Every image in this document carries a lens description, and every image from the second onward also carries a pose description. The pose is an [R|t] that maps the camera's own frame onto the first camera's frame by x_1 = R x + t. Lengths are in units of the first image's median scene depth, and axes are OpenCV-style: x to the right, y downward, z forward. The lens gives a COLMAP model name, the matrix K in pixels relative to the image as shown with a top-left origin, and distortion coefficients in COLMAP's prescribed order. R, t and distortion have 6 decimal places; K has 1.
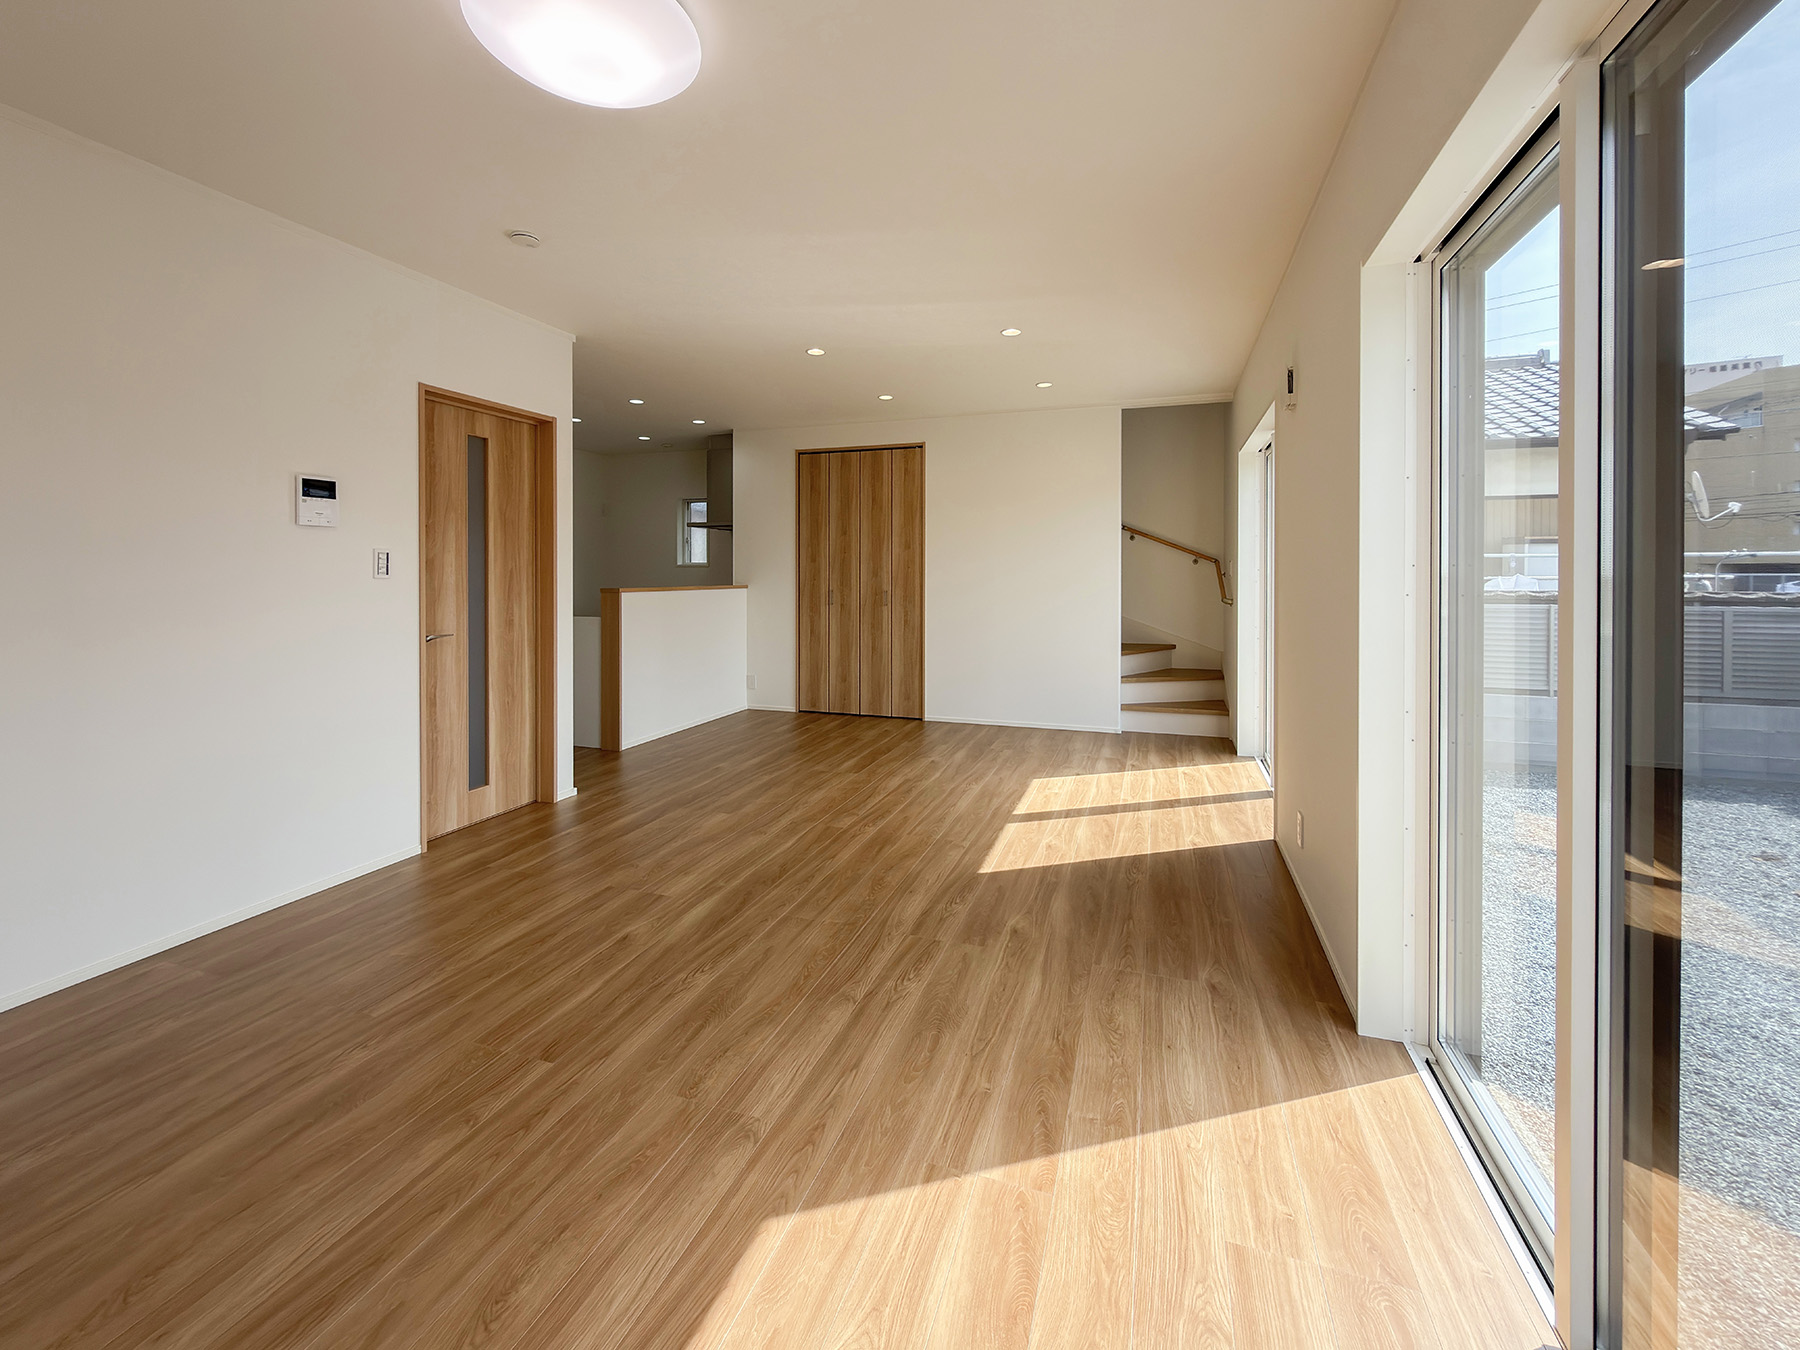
lens RADIAL K [[765.5, 0, 898.7], [0, 765.5, 577.3], [0, 0, 1]] dist [0.000808, 0.000091]
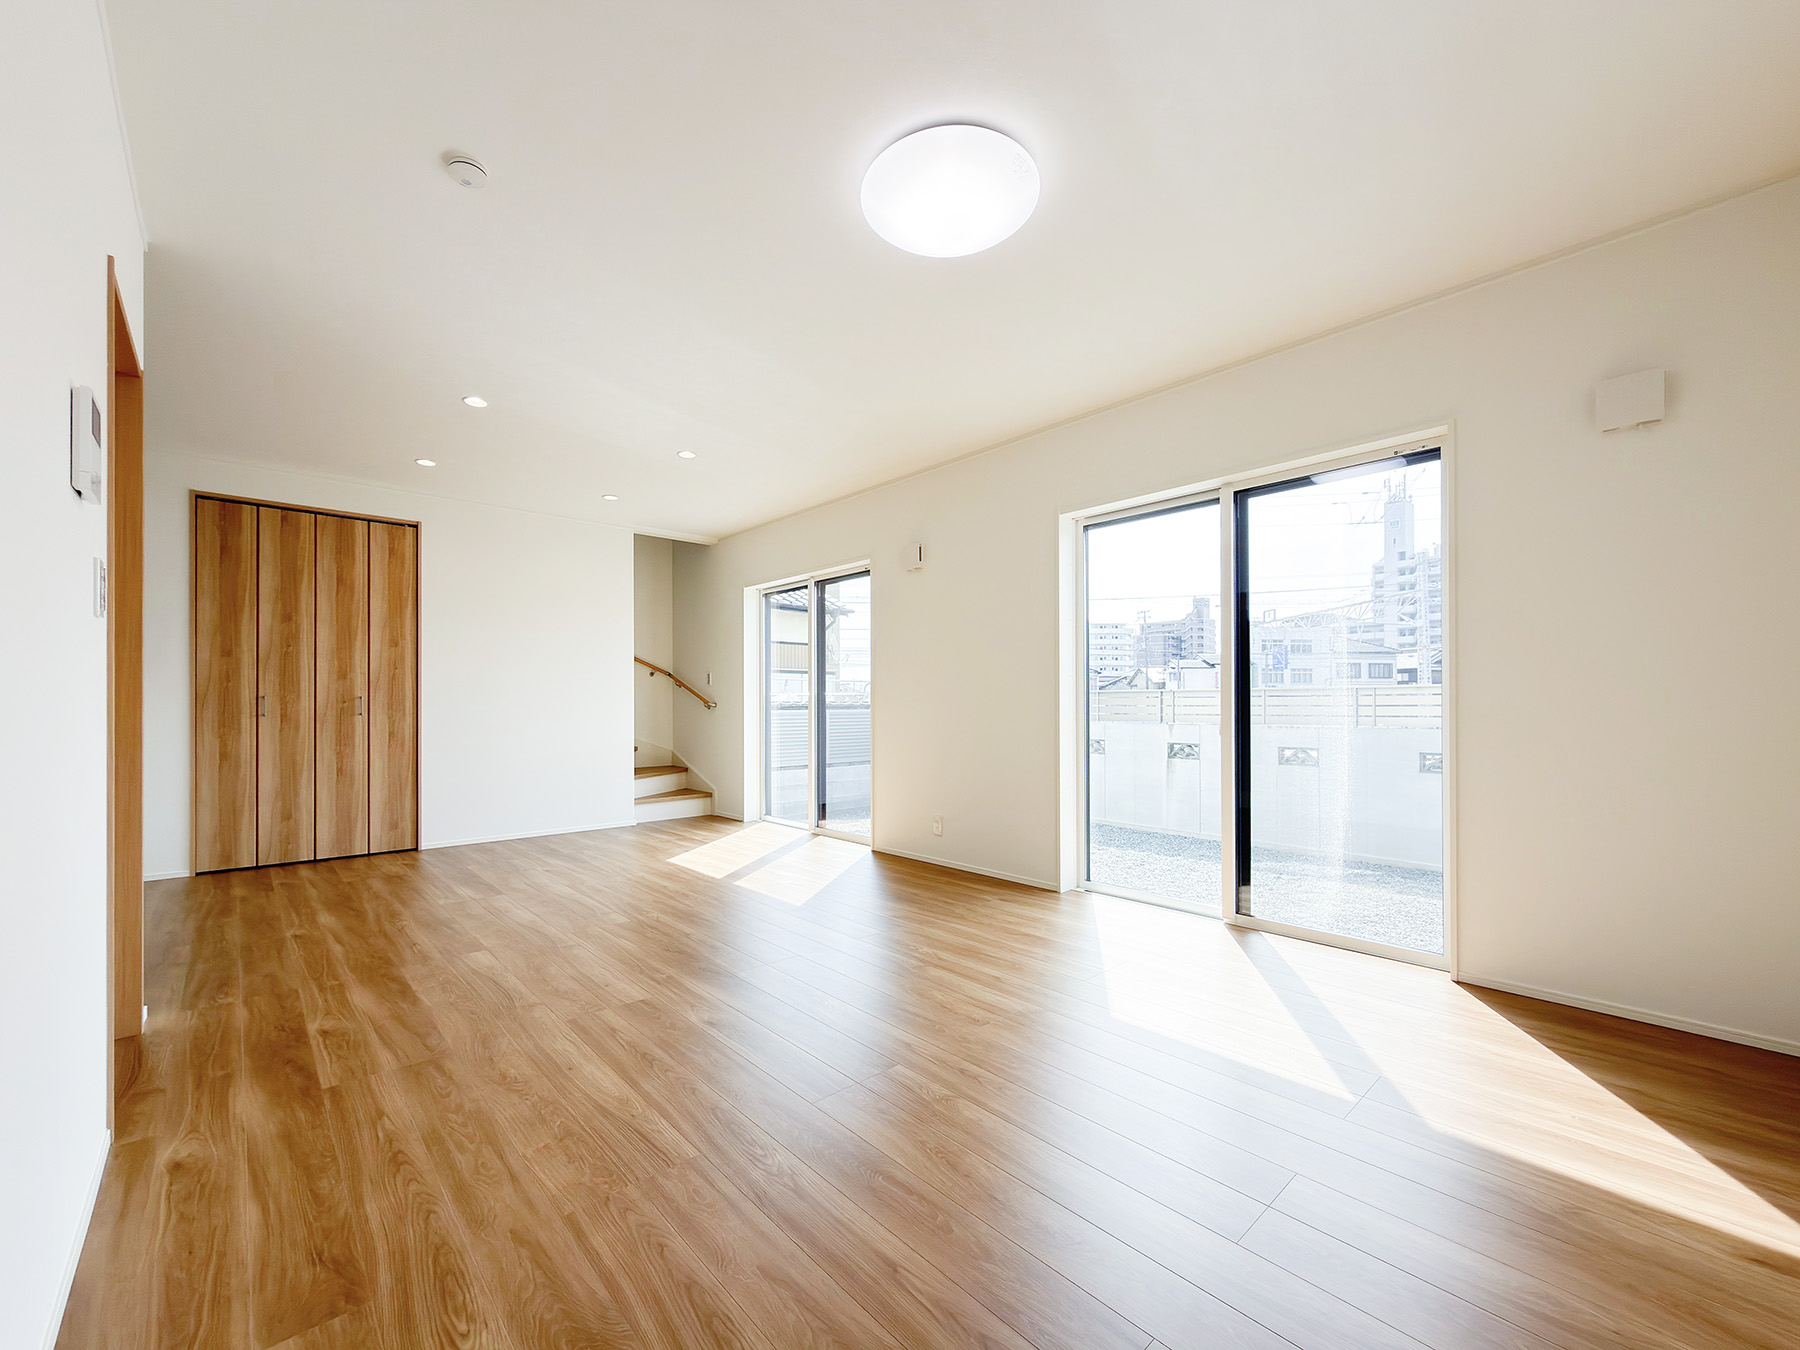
lens RADIAL K [[728.8, 0, 898.8], [0, 728.8, 697.8], [0, 0, 1]] dist [0.000008, 0.000054]
pose [[0.481204, 0.005532, 0.876591, -0.414785], [0.008465, 0.999904, -0.010958, 0.032220], [-0.876568, 0.012693, 0.481111, 0.142543]]
